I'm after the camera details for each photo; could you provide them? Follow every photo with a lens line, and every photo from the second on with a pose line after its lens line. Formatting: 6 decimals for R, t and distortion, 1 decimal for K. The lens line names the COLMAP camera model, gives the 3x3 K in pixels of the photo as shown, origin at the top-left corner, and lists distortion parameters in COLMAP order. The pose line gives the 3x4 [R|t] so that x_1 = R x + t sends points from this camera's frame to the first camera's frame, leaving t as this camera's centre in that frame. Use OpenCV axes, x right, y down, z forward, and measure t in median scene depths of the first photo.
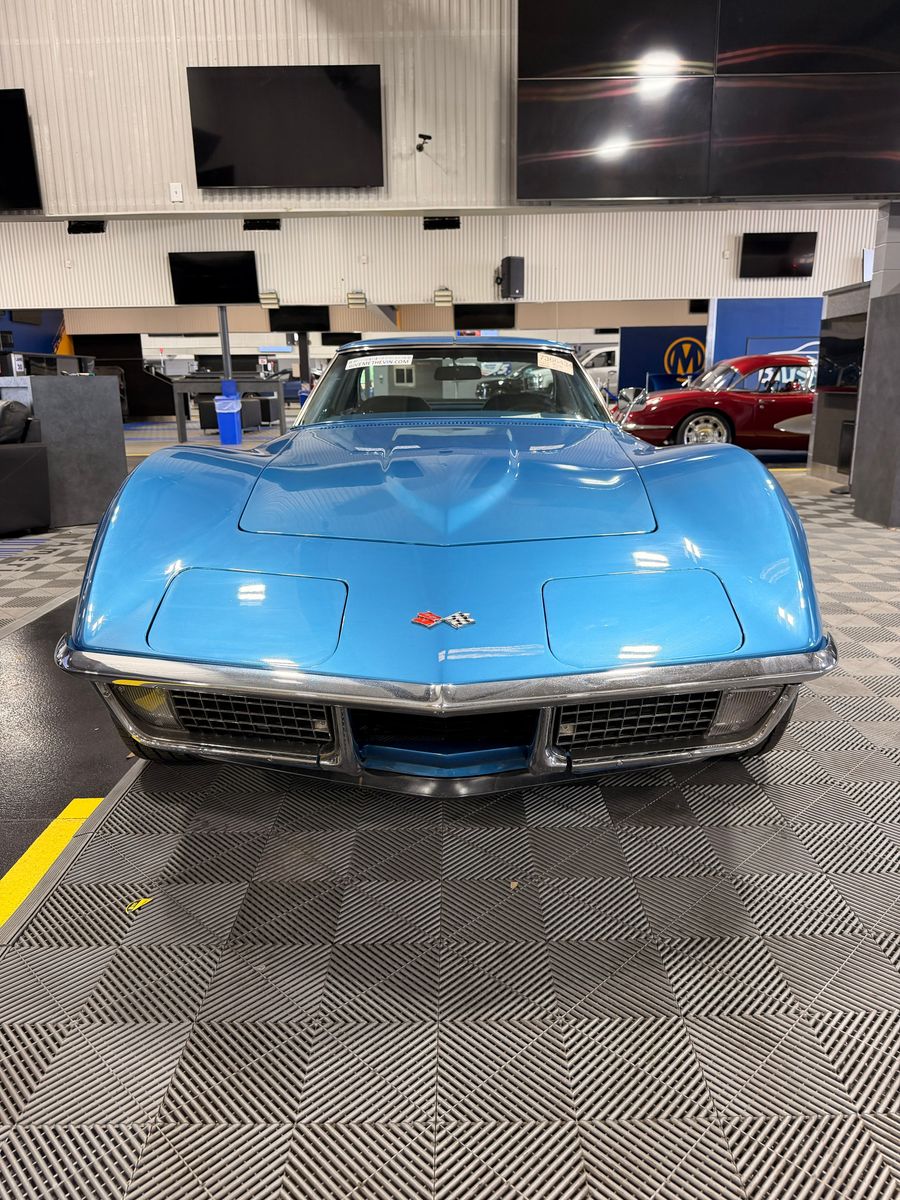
lens RADIAL K [[850.3, 0, 450.0], [0, 850.3, 600.0], [0, 0, 1]] dist [0.014677, -0.005105]
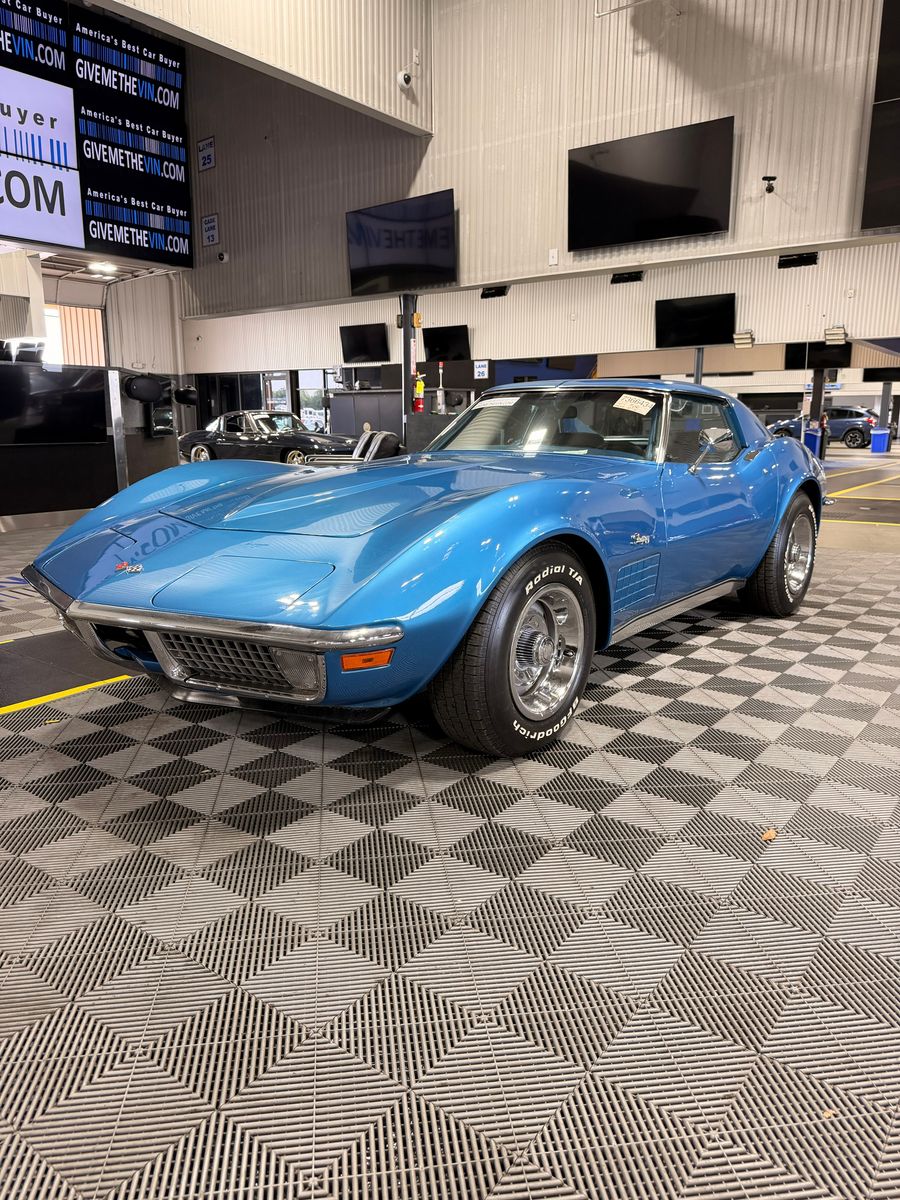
lens RADIAL K [[870.7, 0, 446.7], [0, 870.7, 612.5], [0, 0, 1]] dist [-0.004017, -0.006205]
pose [[0.801106, 0.139275, -0.582092, 0.318574], [-0.158279, 0.987223, 0.018376, -0.004717], [0.577215, 0.077412, 0.812915, 0.003974]]
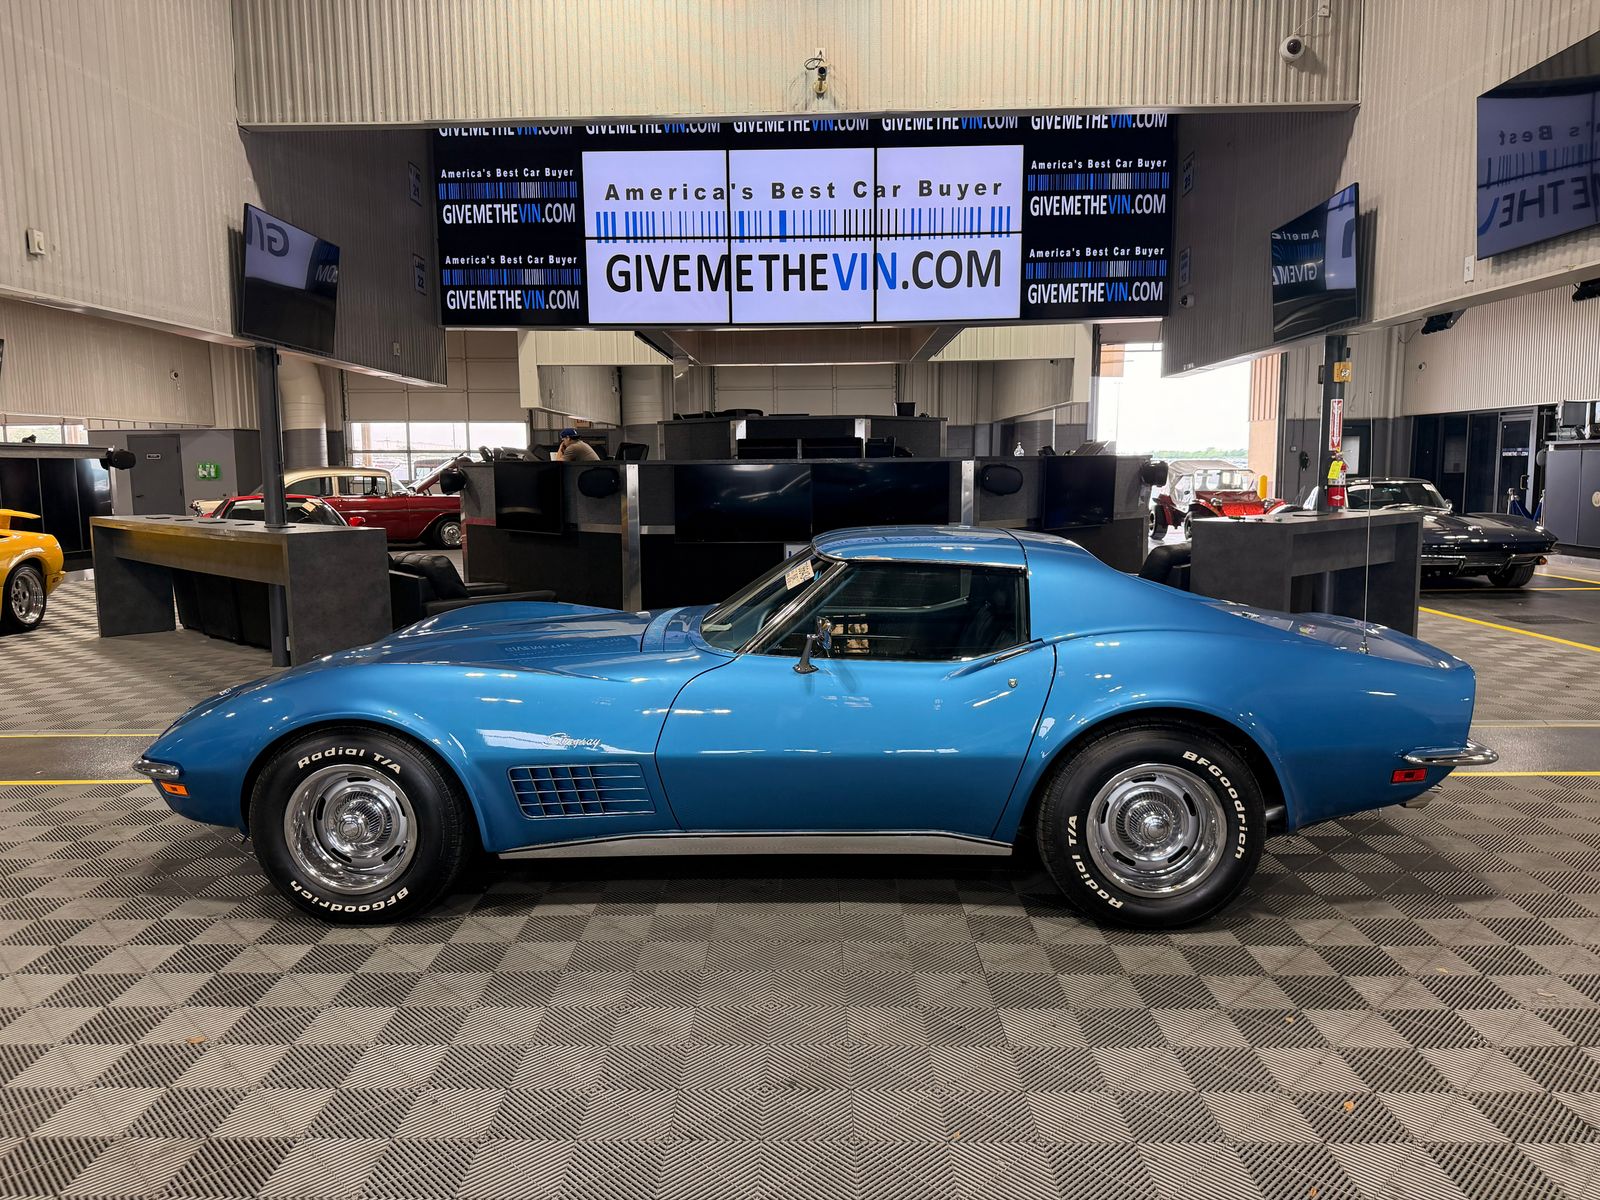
lens RADIAL K [[1160.9, 0, 796.7], [0, 1160.9, 637.0], [0, 0, 1]] dist [-0.004017, -0.006205]
pose [[-0.017215, 0.156996, -0.987449, 0.677035], [-0.230938, 0.960267, 0.156700, -0.216804], [0.972816, 0.230737, 0.019726, 0.530890]]
